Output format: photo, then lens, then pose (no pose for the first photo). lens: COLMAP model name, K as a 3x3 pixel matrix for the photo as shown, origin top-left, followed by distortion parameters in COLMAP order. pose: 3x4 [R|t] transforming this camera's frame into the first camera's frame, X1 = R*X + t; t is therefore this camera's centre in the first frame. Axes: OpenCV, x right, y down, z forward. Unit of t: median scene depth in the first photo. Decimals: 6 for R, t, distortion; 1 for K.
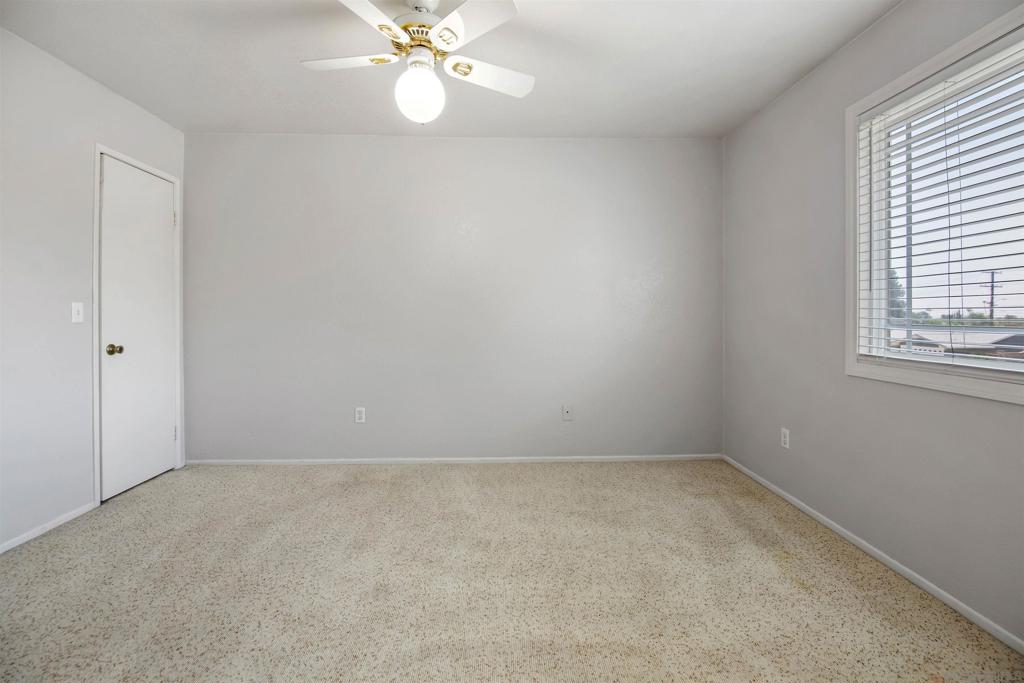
lens RADIAL K [[453.2, 0, 509.5], [0, 453.2, 314.6], [0, 0, 1]] dist [-0.001434, -0.000352]
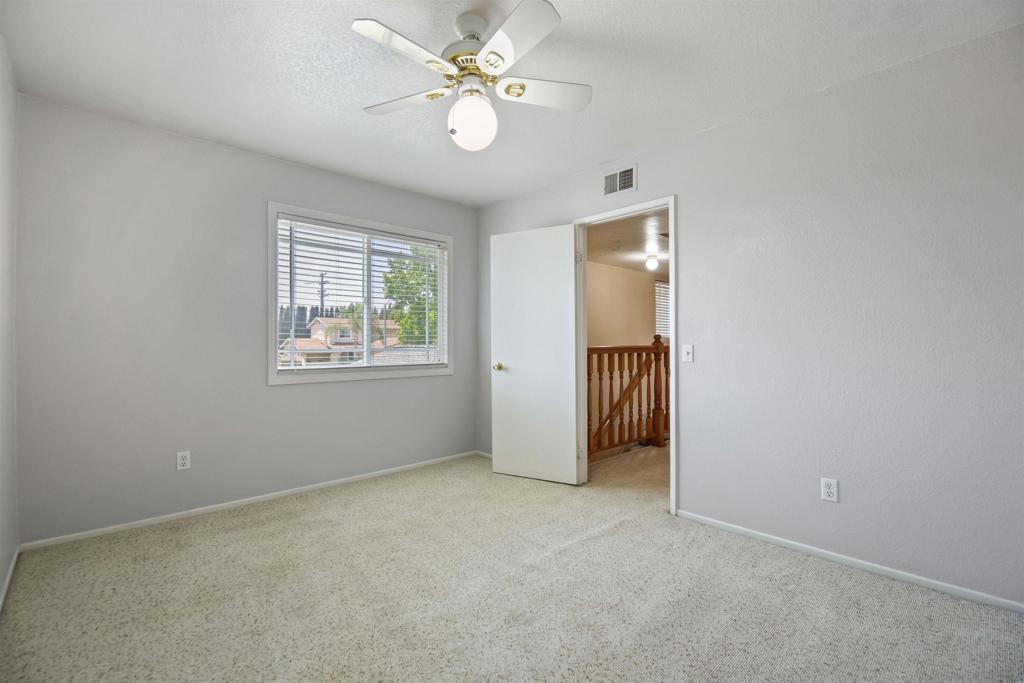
lens RADIAL K [[453.2, 0, 509.5], [0, 453.2, 314.6], [0, 0, 1]] dist [-0.001434, -0.000352]
pose [[-0.661623, 0.044132, 0.748537, -0.894690], [-0.000029, 0.998265, -0.058882, -0.009439], [-0.749837, -0.038979, -0.660474, 1.428926]]
